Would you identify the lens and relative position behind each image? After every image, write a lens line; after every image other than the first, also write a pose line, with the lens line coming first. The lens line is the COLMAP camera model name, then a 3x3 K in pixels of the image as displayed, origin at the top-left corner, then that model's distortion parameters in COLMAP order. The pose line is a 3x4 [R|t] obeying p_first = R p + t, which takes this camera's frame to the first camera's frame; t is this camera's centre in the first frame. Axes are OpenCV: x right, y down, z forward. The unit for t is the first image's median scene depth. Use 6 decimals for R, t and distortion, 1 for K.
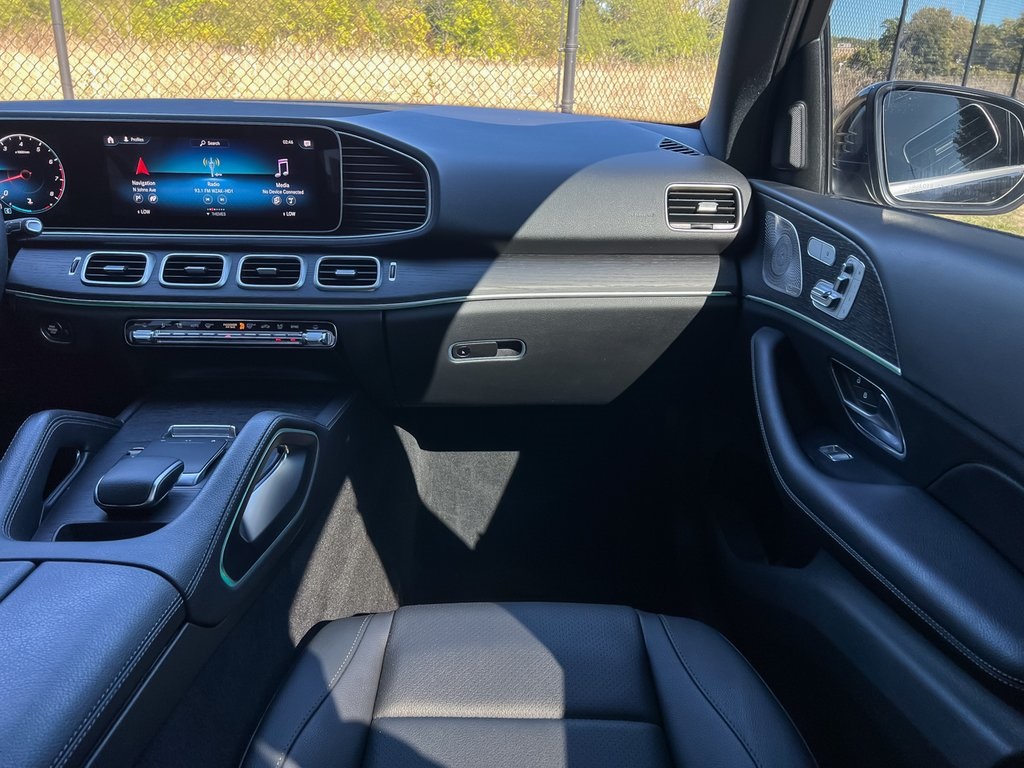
lens RADIAL K [[775.1, 0, 510.0], [0, 775.1, 382.0], [0, 0, 1]] dist [0.060394, -0.057447]
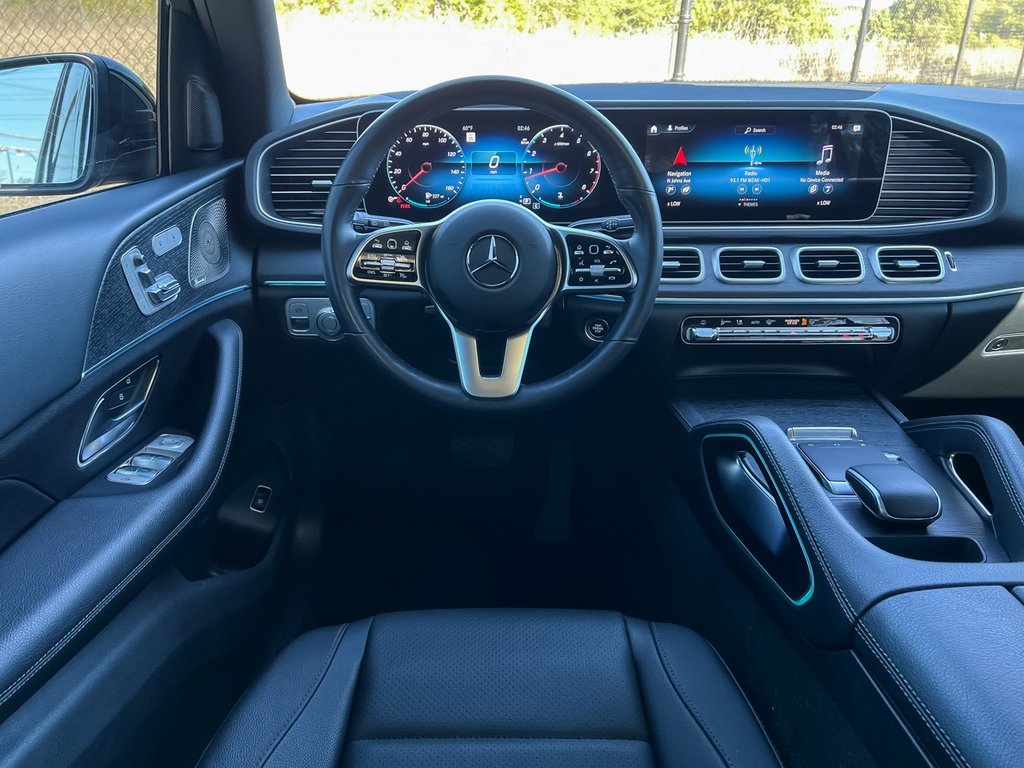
lens RADIAL K [[775.1, 0, 510.0], [0, 775.1, 382.0], [0, 0, 1]] dist [0.060394, -0.057447]
pose [[0.999932, -0.011357, 0.002623, -0.685885], [0.011274, 0.999488, 0.029957, -0.029815], [-0.002962, -0.029925, 0.999548, 0.037843]]
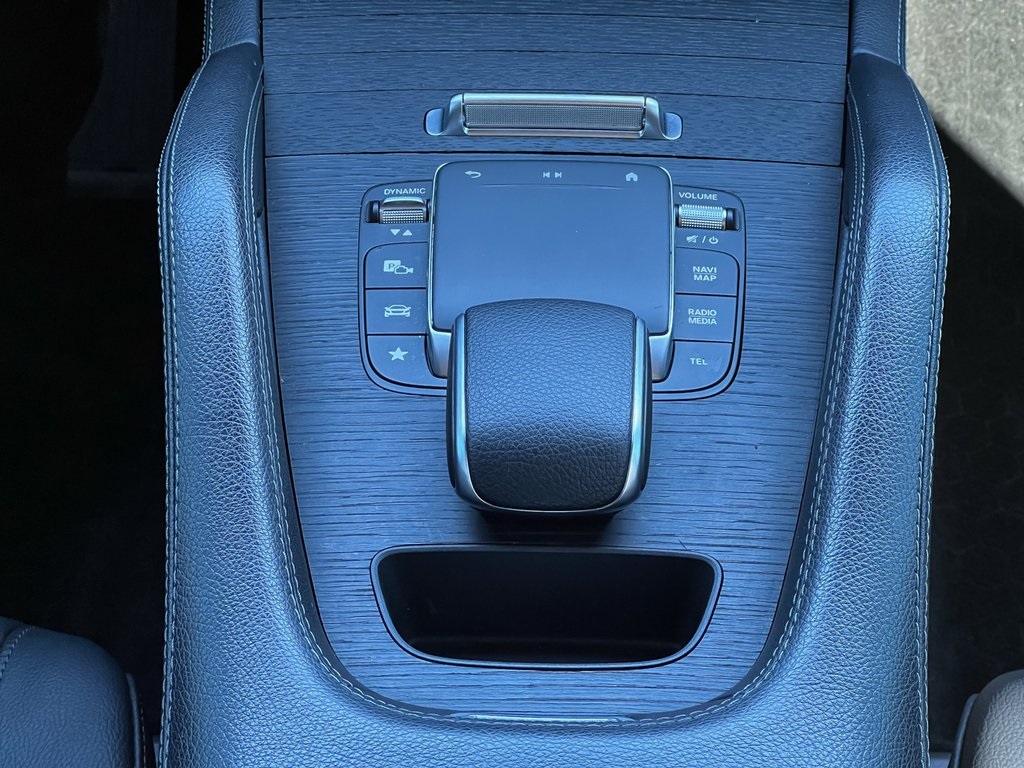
lens RADIAL K [[2320.2, 0, 518.1], [0, 2320.2, 381.9], [0, 0, 1]] dist [-0.429766, 9.991560]
pose [[0.999408, 0.018037, -0.029304, -0.334016], [-0.003073, 0.895000, 0.446056, -0.222969], [0.034272, -0.445702, 0.894525, 0.112439]]
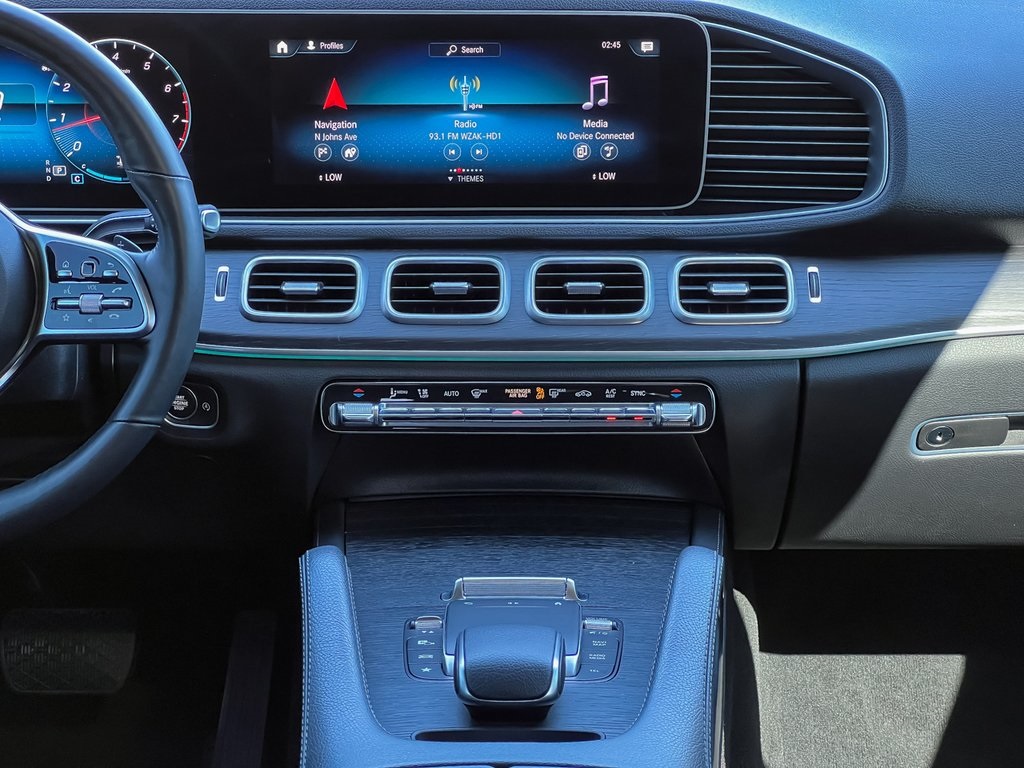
lens RADIAL K [[2320.2, 0, 518.1], [0, 2320.2, 381.9], [0, 0, 1]] dist [-0.429766, 9.991560]
pose [[0.999431, -0.009055, -0.032484, -0.297422], [0.007171, 0.998310, -0.057672, 0.010652], [0.032951, 0.057406, 0.997807, -0.546220]]
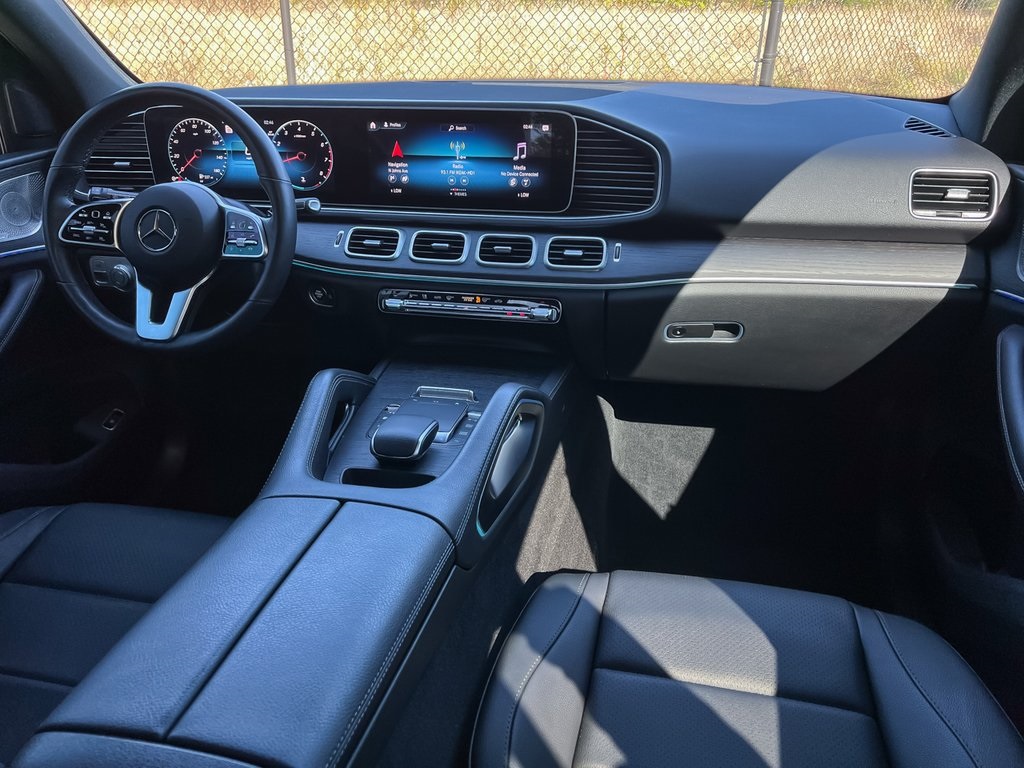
lens RADIAL K [[769.4, 0, 503.6], [0, 769.4, 385.3], [0, 0, 1]] dist [0.097301, -0.135870]
pose [[0.975484, 0.070122, -0.208600, -0.070876], [-0.057662, 0.996203, 0.065231, -0.023189], [0.212382, -0.051603, 0.975823, -0.056161]]
